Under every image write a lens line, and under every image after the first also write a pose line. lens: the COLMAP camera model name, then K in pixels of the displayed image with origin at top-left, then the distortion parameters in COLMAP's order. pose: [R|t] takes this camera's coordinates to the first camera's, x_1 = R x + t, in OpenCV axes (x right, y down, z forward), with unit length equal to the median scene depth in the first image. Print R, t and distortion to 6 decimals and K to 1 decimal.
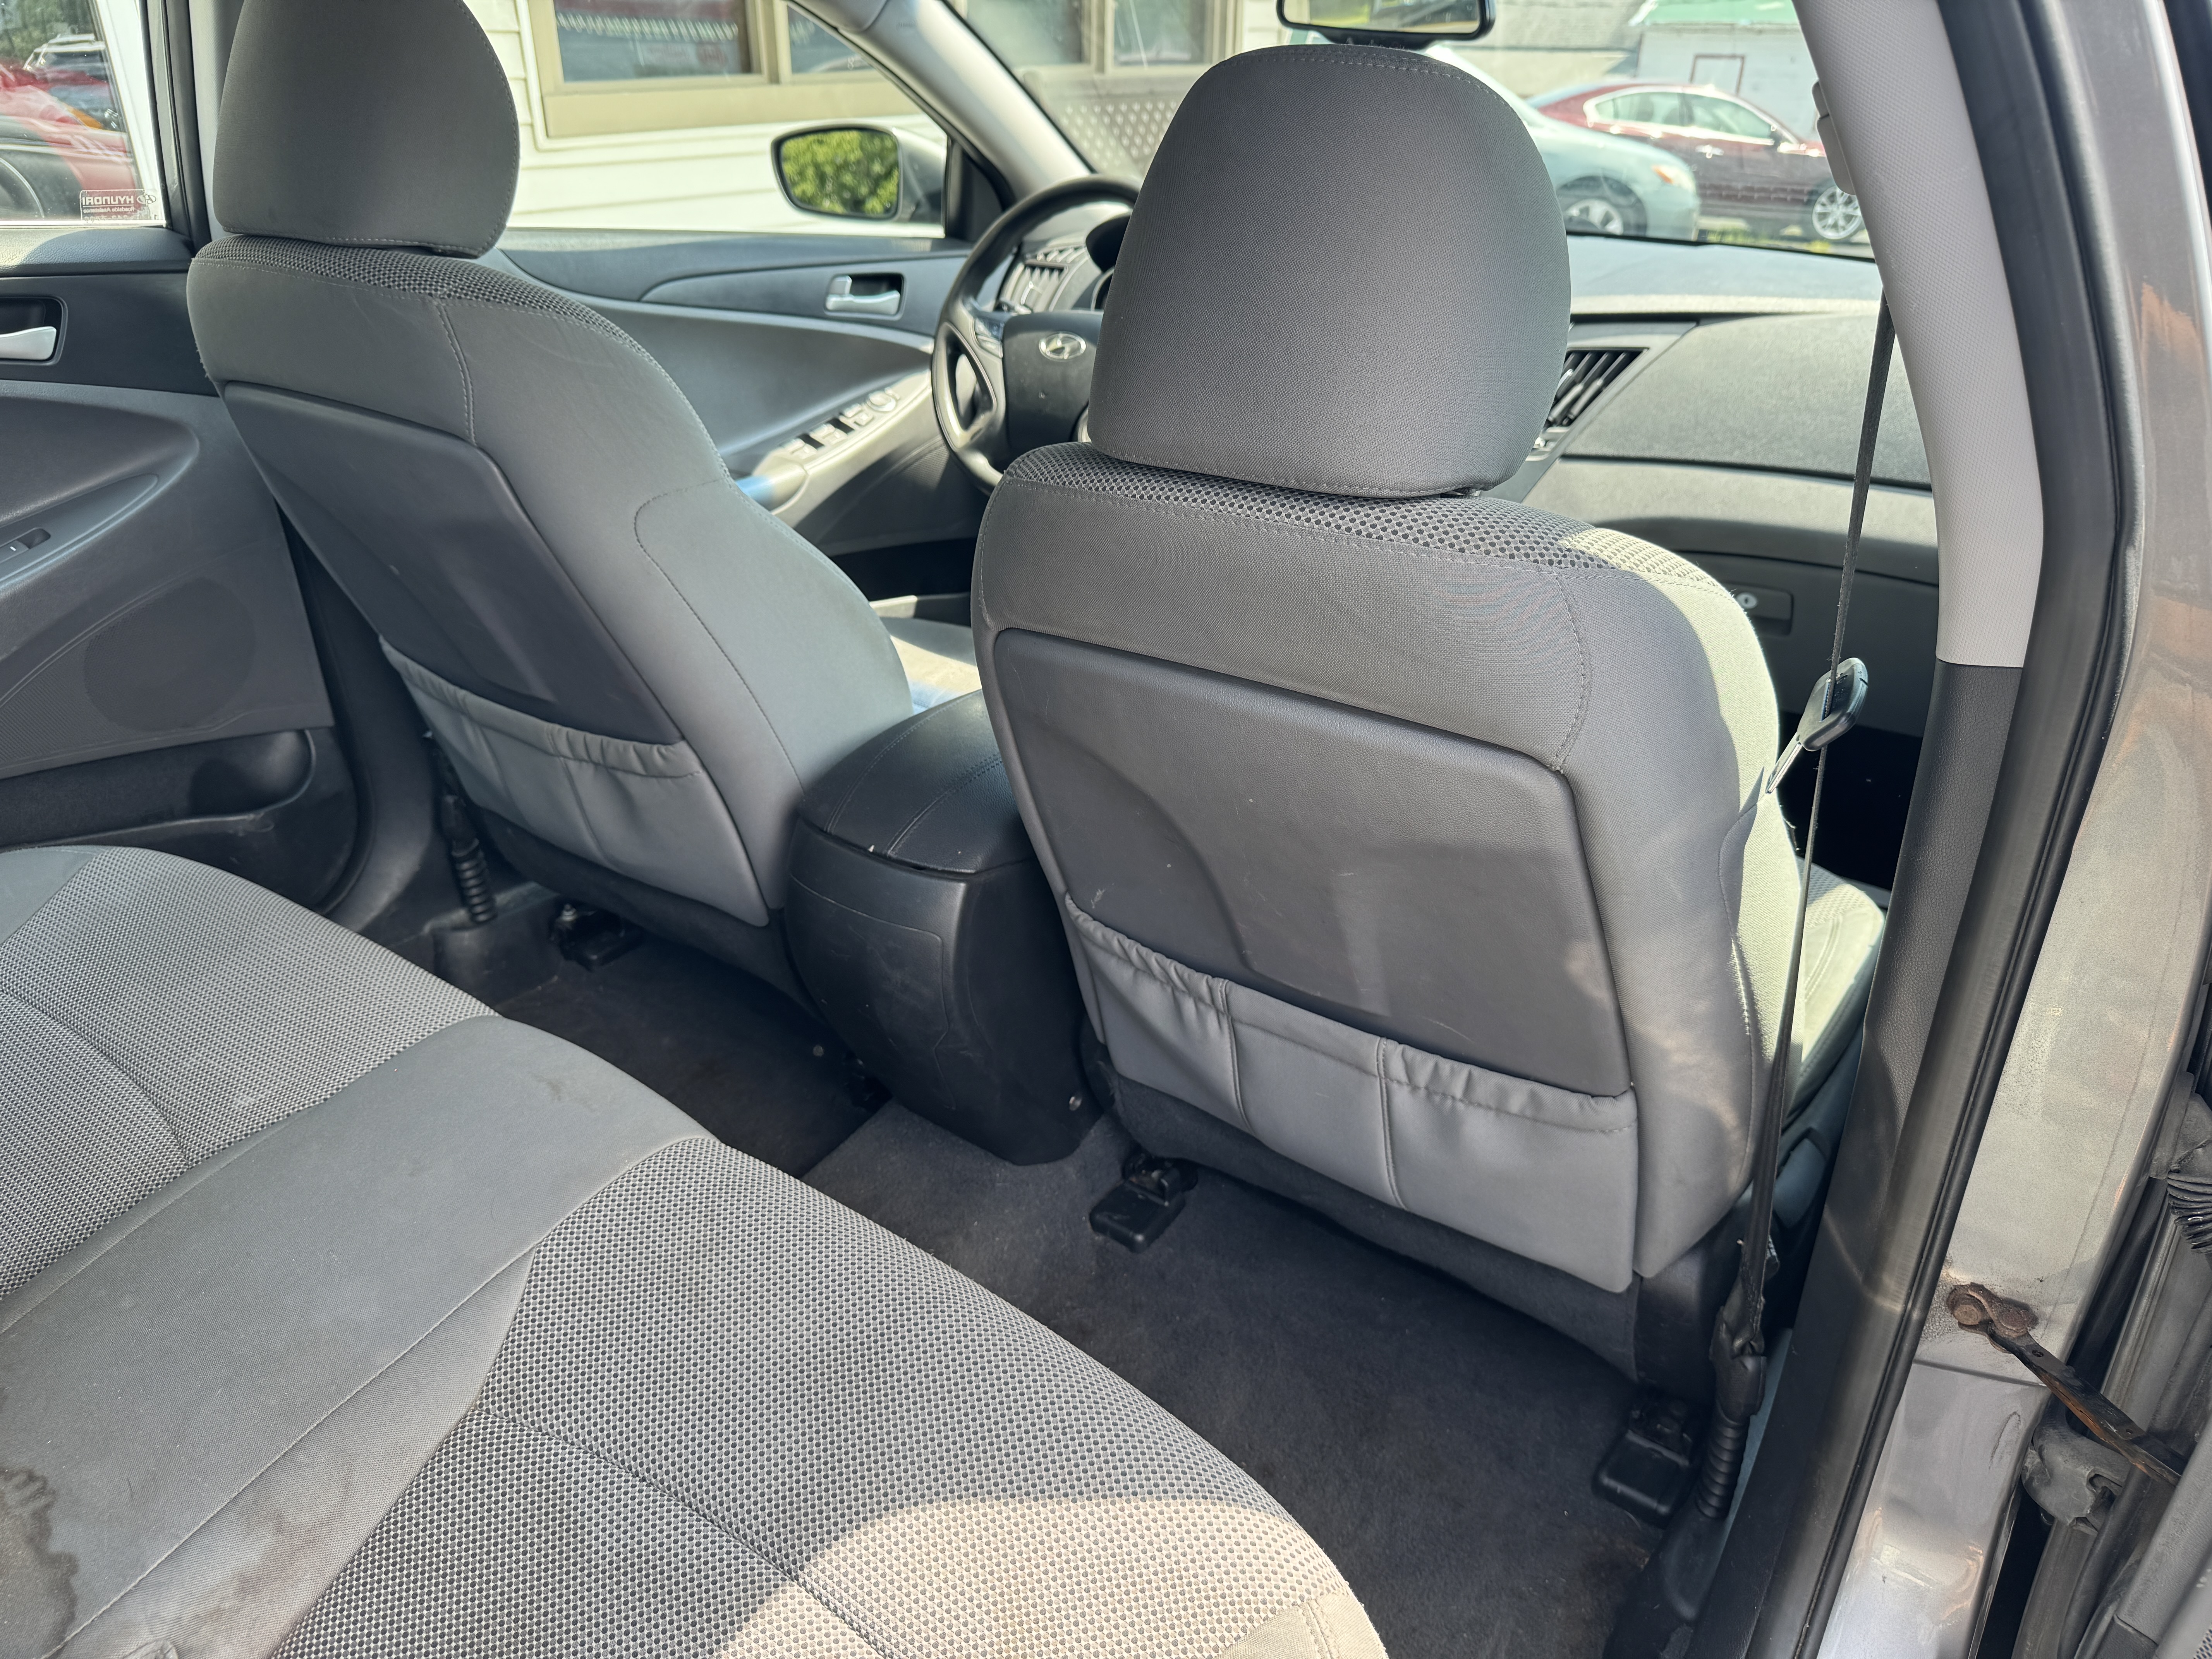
lens RADIAL K [[1541.6, 0, 1110.1], [0, 1541.6, 827.4], [0, 0, 1]] dist [0.030147, -0.038486]
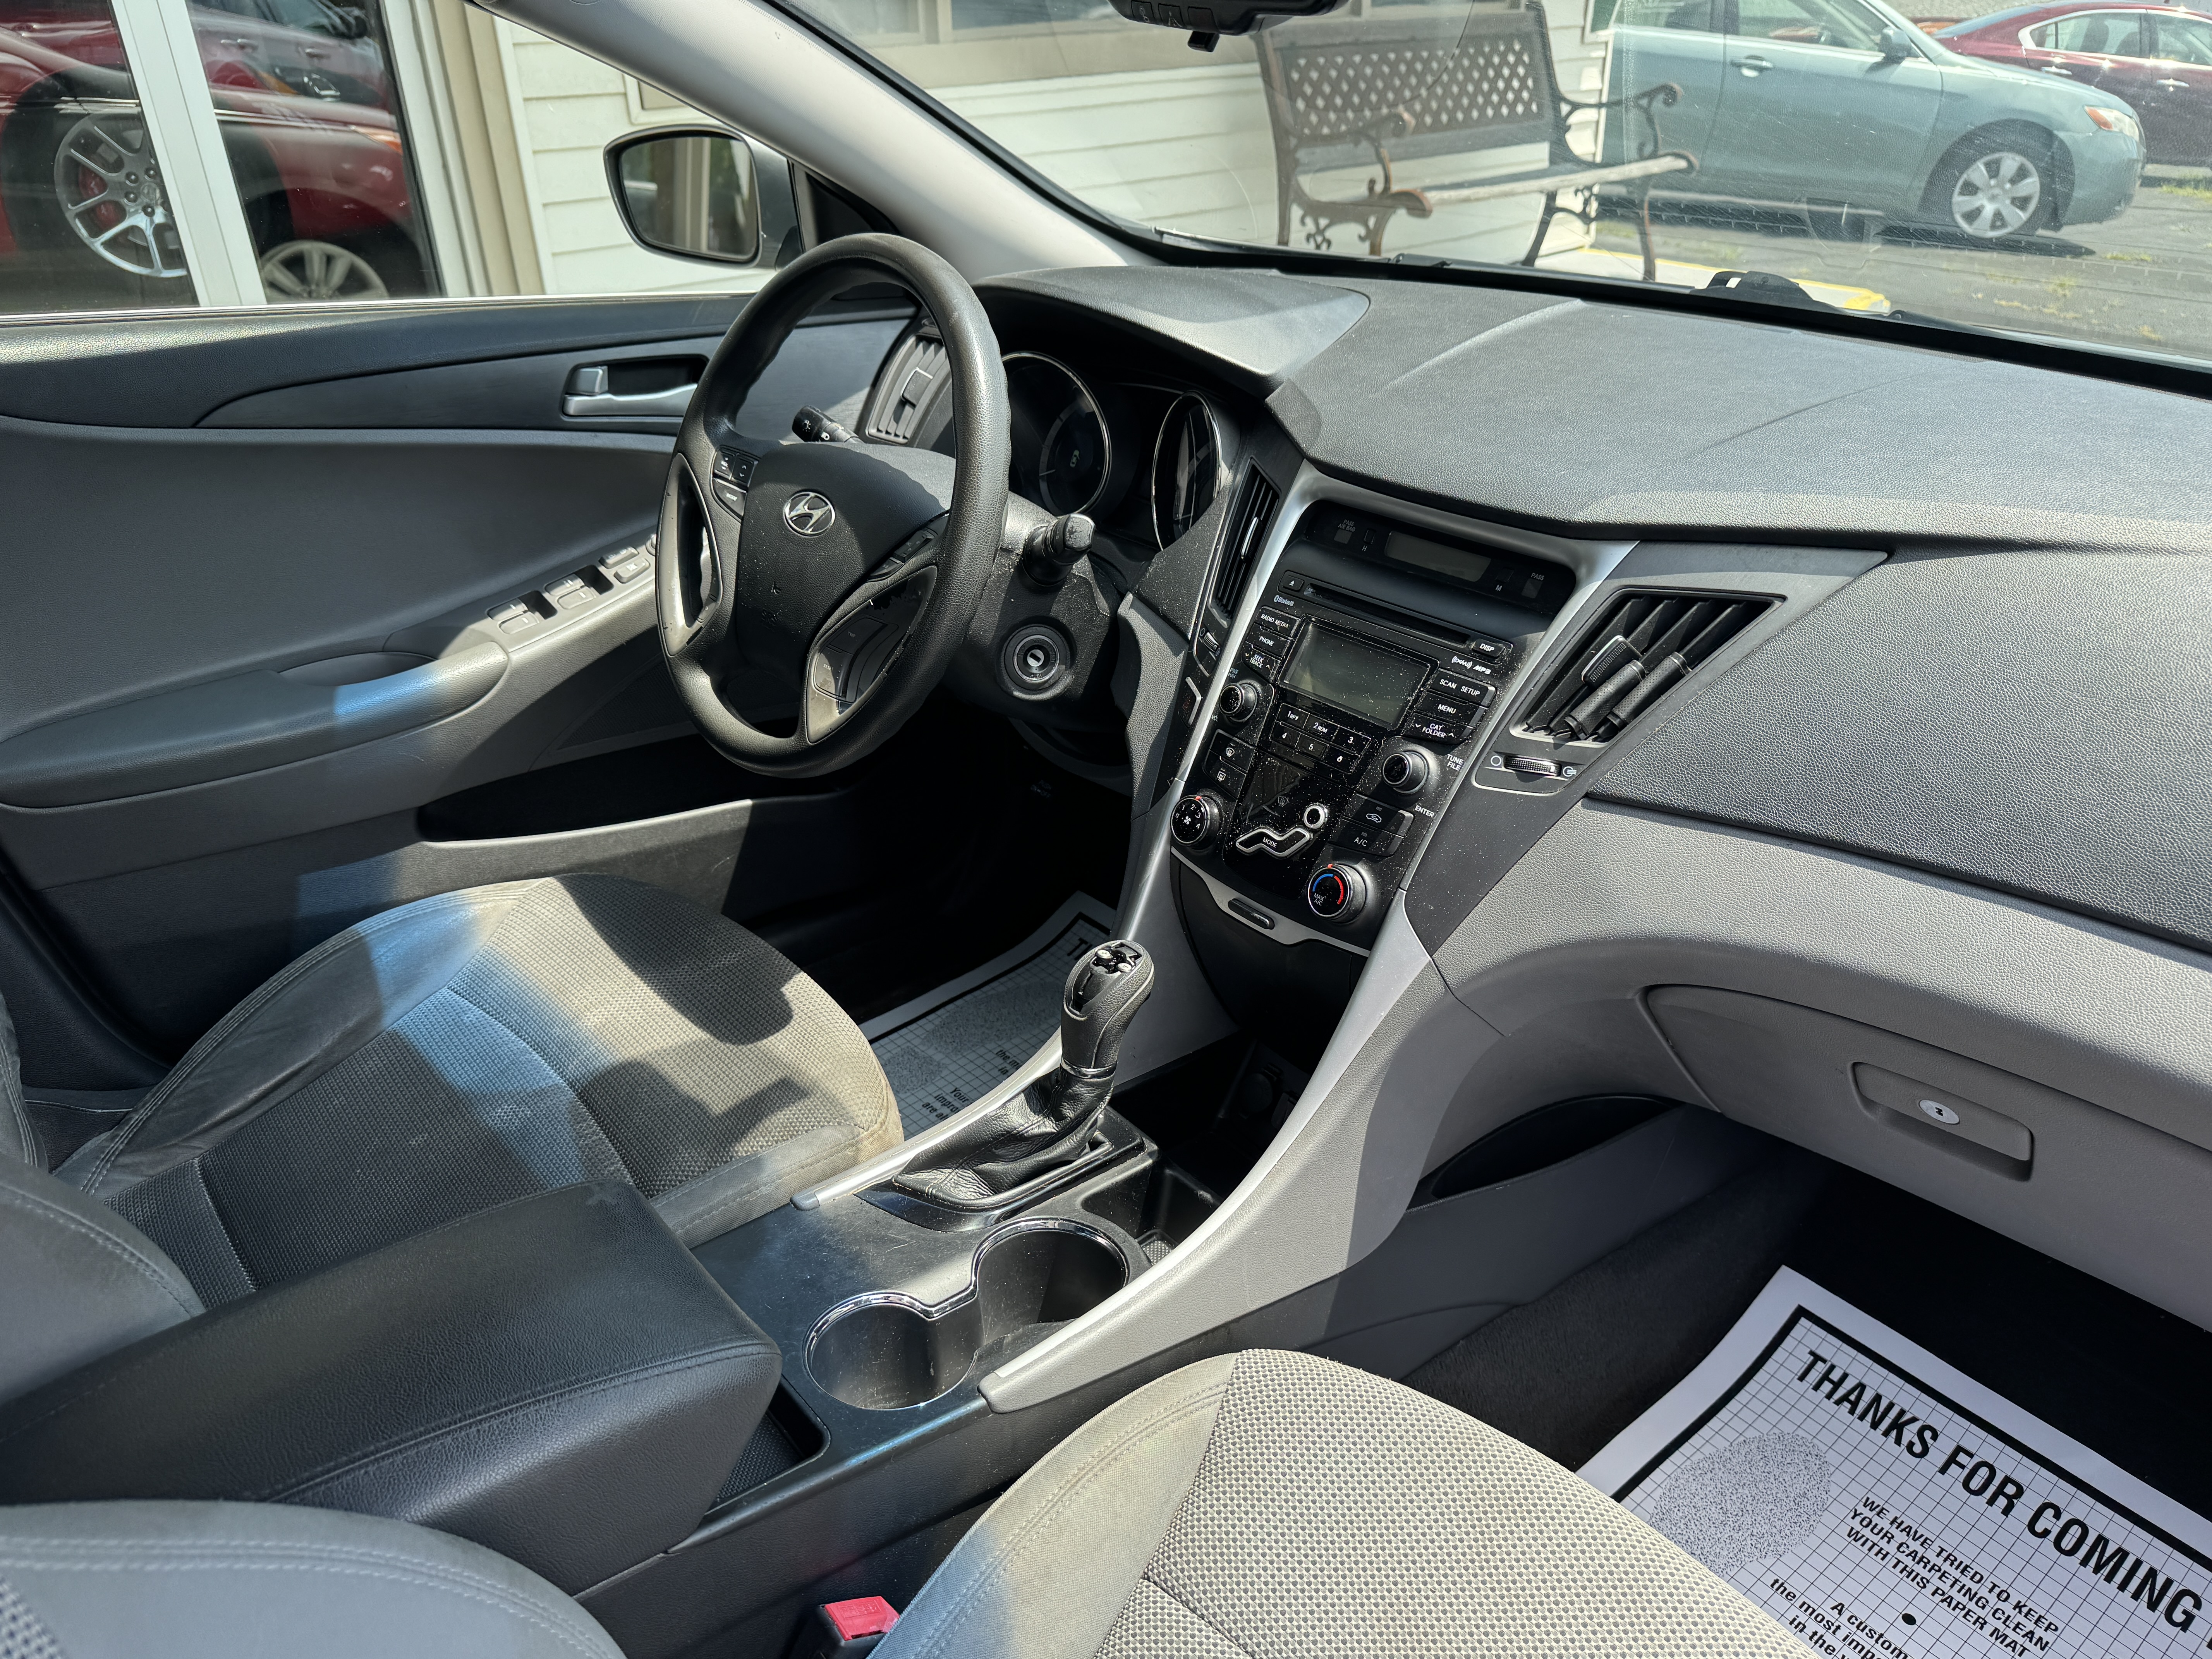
lens RADIAL K [[1541.6, 0, 1110.7], [0, 1541.6, 831.6], [0, 0, 1]] dist [0.030147, -0.038486]
pose [[0.976563, 0.083688, -0.198297, 0.199736], [-0.076454, 0.996107, 0.043873, -0.199891], [0.201196, -0.027684, 0.979160, 0.375840]]
